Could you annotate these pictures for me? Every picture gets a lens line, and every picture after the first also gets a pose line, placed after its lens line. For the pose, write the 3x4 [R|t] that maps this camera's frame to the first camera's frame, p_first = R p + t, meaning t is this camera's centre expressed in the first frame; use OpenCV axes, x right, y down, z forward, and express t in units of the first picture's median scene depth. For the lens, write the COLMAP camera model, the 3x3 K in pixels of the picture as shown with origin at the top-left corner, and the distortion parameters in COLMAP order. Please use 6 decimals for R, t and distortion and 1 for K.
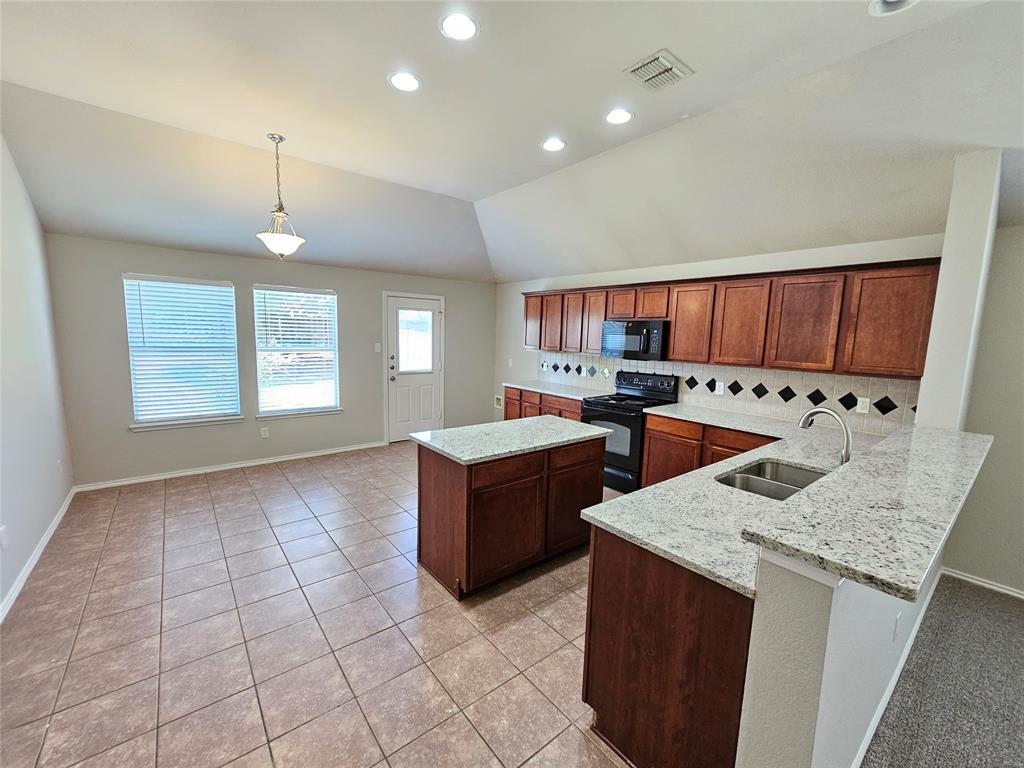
lens RADIAL K [[420.3, 0, 513.8], [0, 420.3, 387.0], [0, 0, 1]] dist [-0.001276, 0.000971]
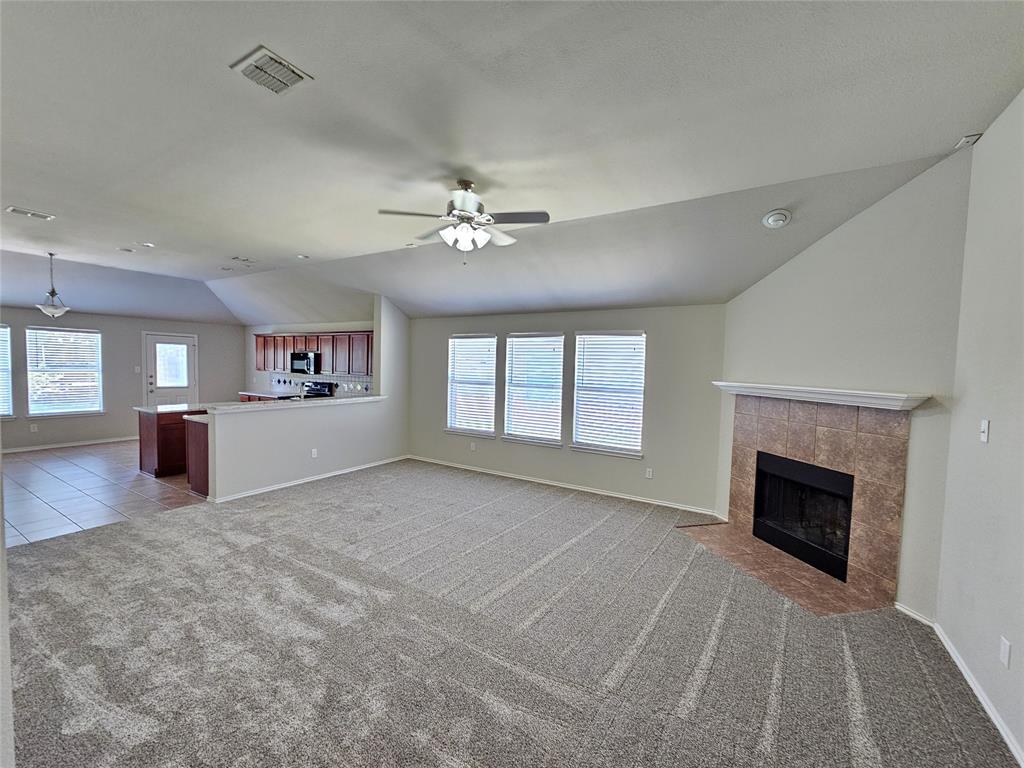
lens RADIAL K [[420.3, 0, 513.8], [0, 420.3, 387.0], [0, 0, 1]] dist [-0.001276, 0.000971]
pose [[0.942392, -0.020298, 0.333895, 0.502624], [0.043066, 0.997213, -0.060927, 0.133892], [-0.331728, 0.071796, 0.940639, -0.957453]]
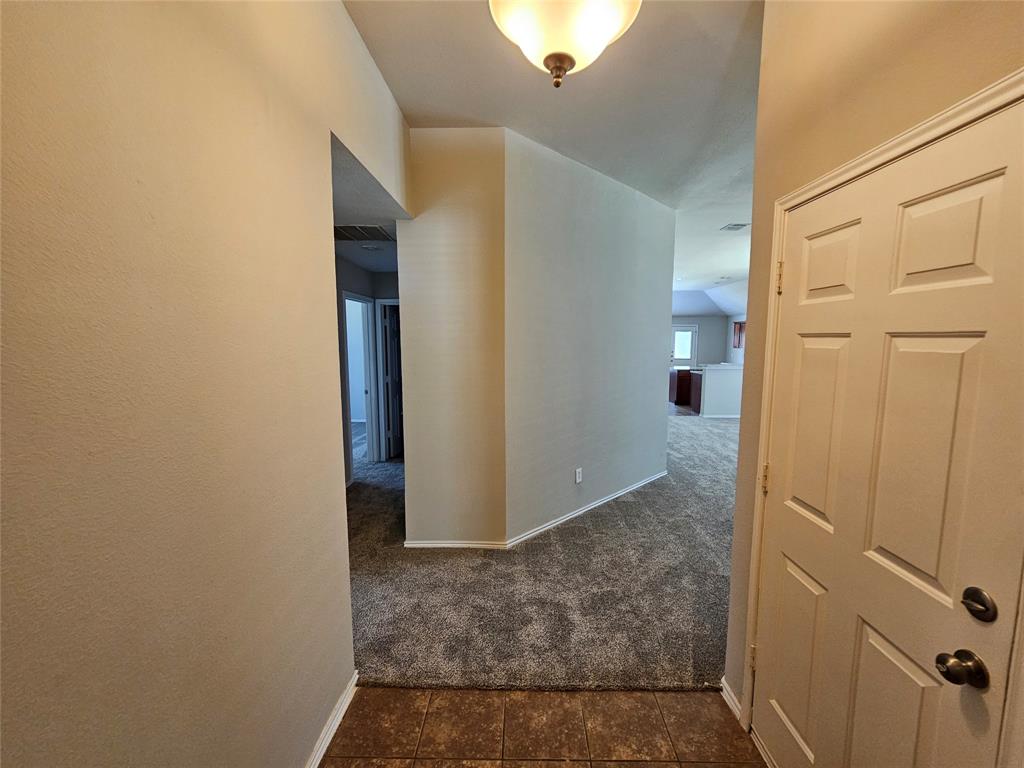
lens RADIAL K [[420.3, 0, 513.8], [0, 420.3, 387.0], [0, 0, 1]] dist [-0.001276, 0.000971]
pose [[0.761983, 0.045726, -0.645981, 0.719799], [-0.064836, 0.997879, -0.005844, 0.250127], [0.644344, 0.046336, 0.763331, -1.732097]]
